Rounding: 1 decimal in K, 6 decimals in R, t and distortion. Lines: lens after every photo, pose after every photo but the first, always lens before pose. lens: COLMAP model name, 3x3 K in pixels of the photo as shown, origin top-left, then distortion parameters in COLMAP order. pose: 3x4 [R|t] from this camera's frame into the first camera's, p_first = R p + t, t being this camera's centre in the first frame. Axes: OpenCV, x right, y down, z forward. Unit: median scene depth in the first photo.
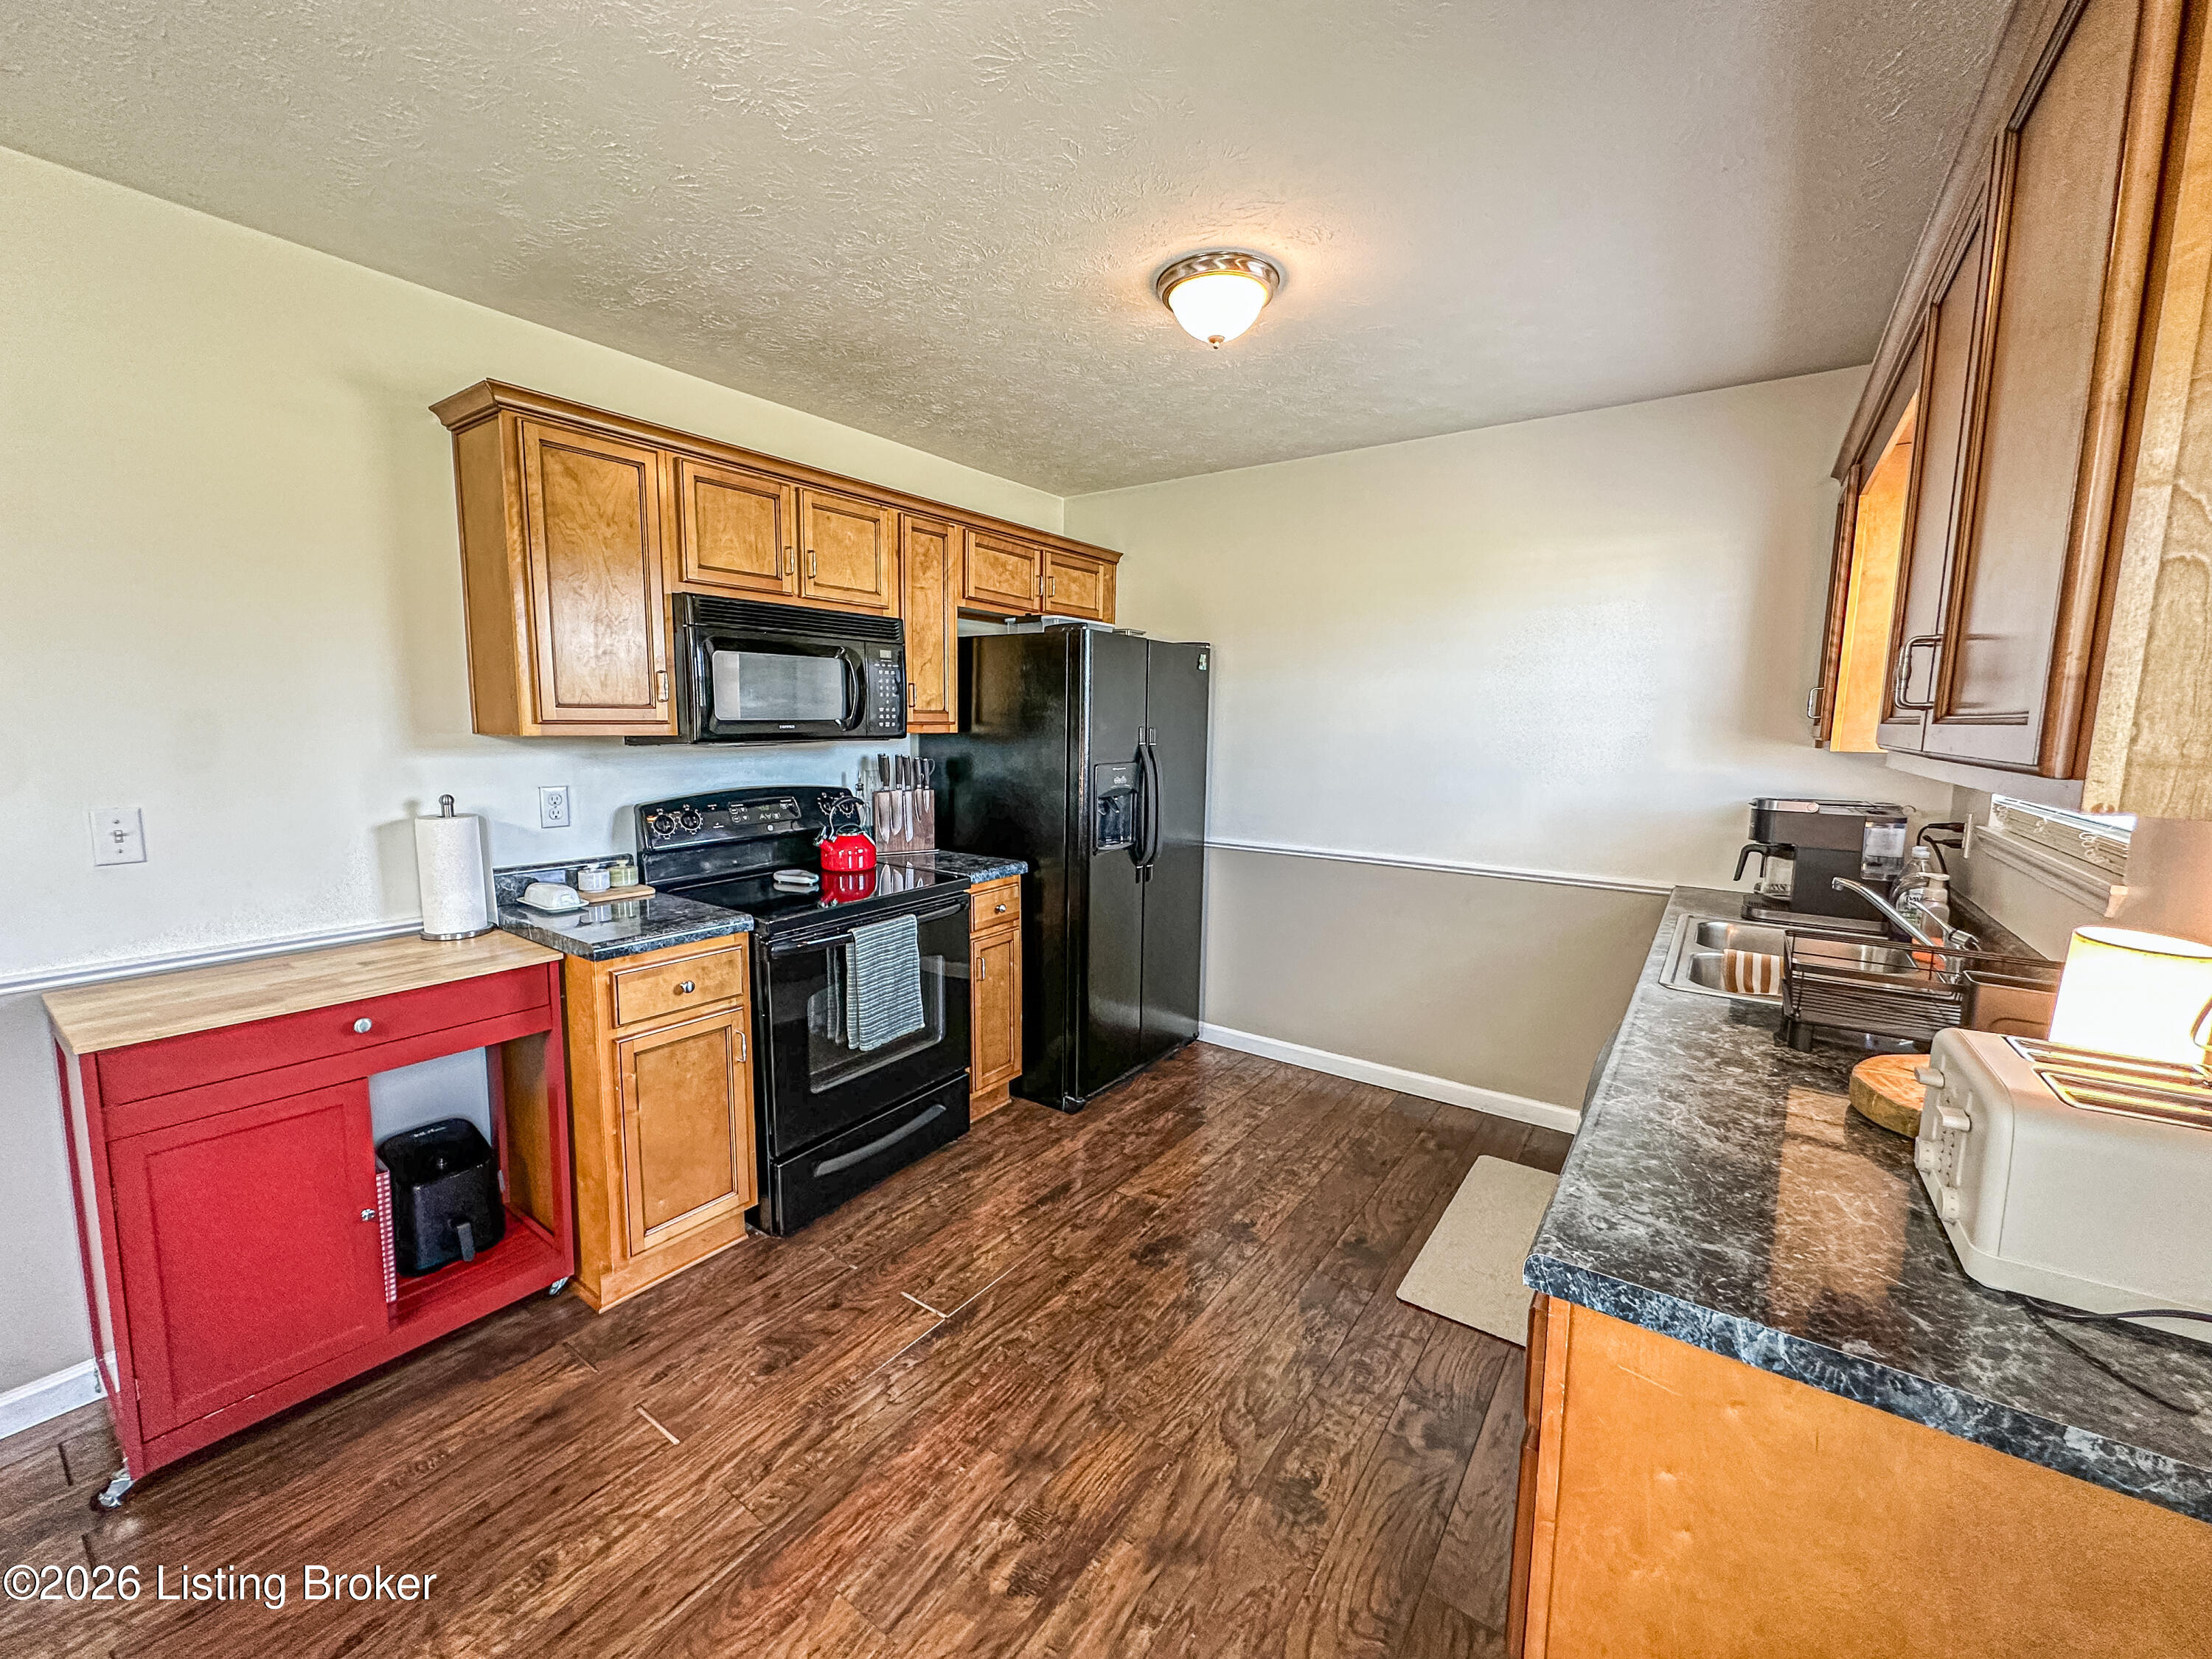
lens RADIAL K [[884.1, 0, 1104.6], [0, 884.1, 825.2], [0, 0, 1]] dist [-0.001630, 0.000085]
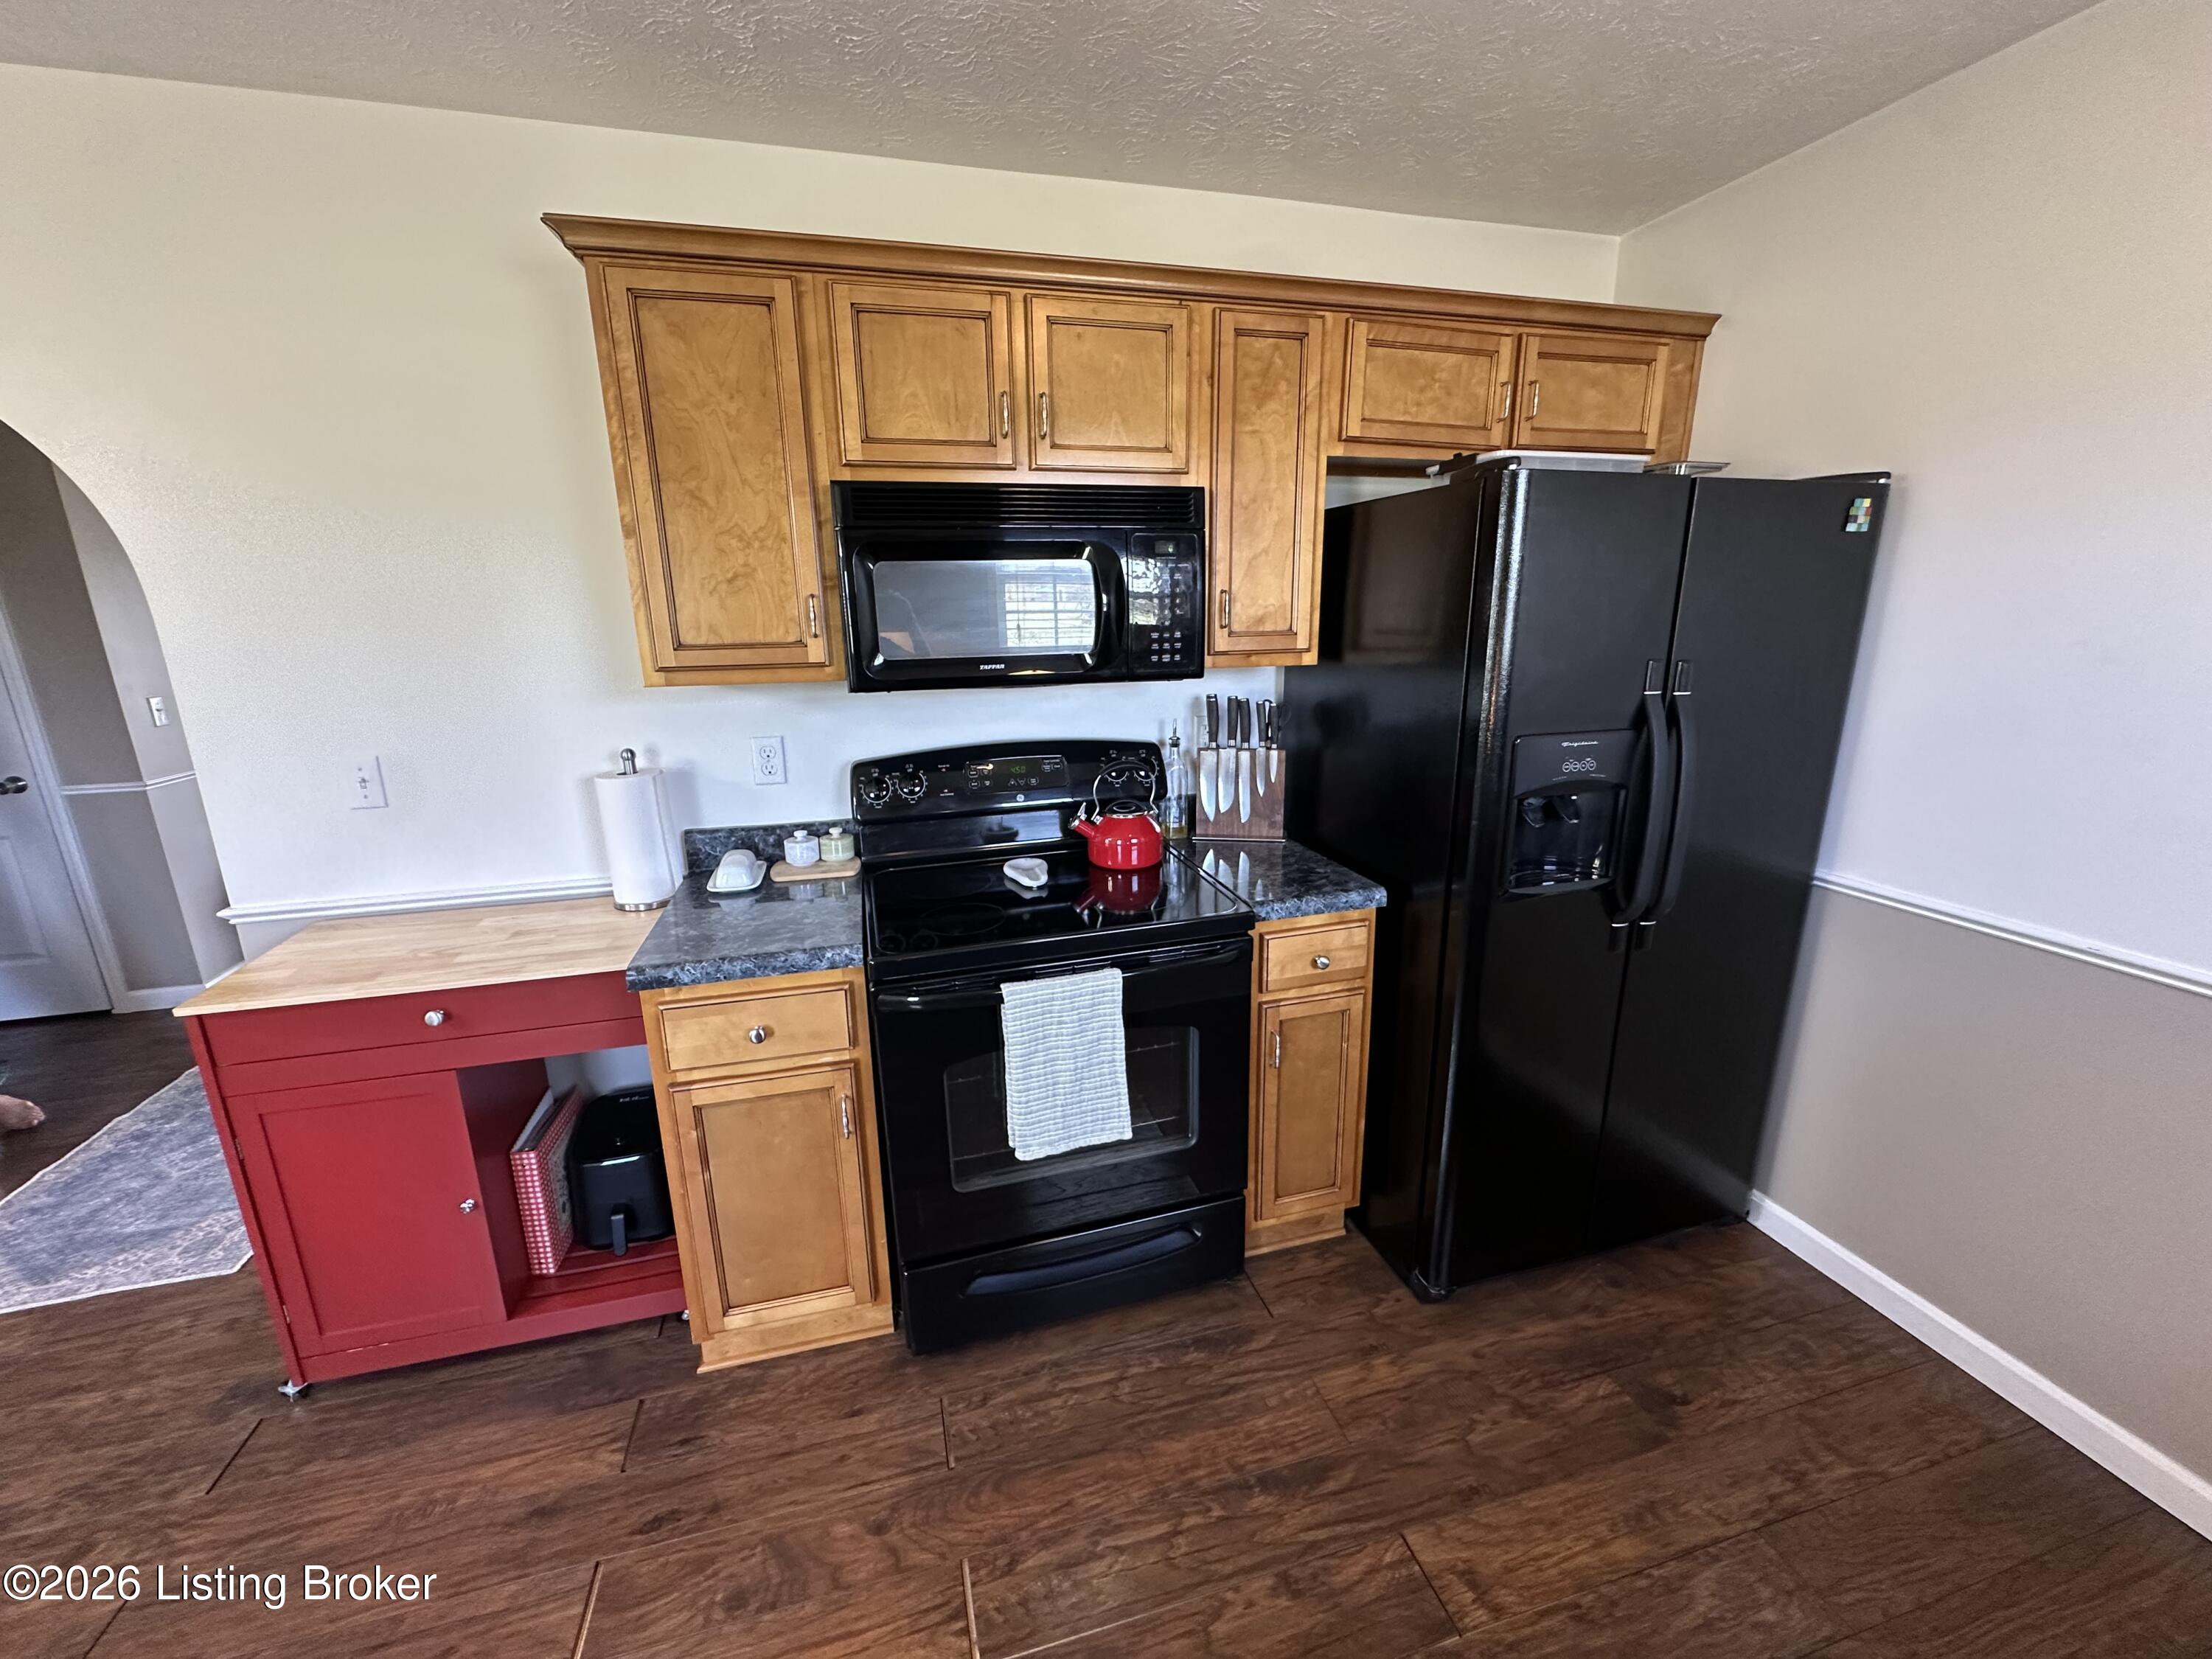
lens RADIAL K [[884.1, 0, 1107.8], [0, 884.1, 826.9], [0, 0, 1]] dist [-0.001630, 0.000085]
pose [[0.775171, 0.131173, -0.617983, 0.136519], [-0.053651, 0.988341, 0.142487, -0.078976], [0.629469, -0.077297, 0.773172, 0.443276]]
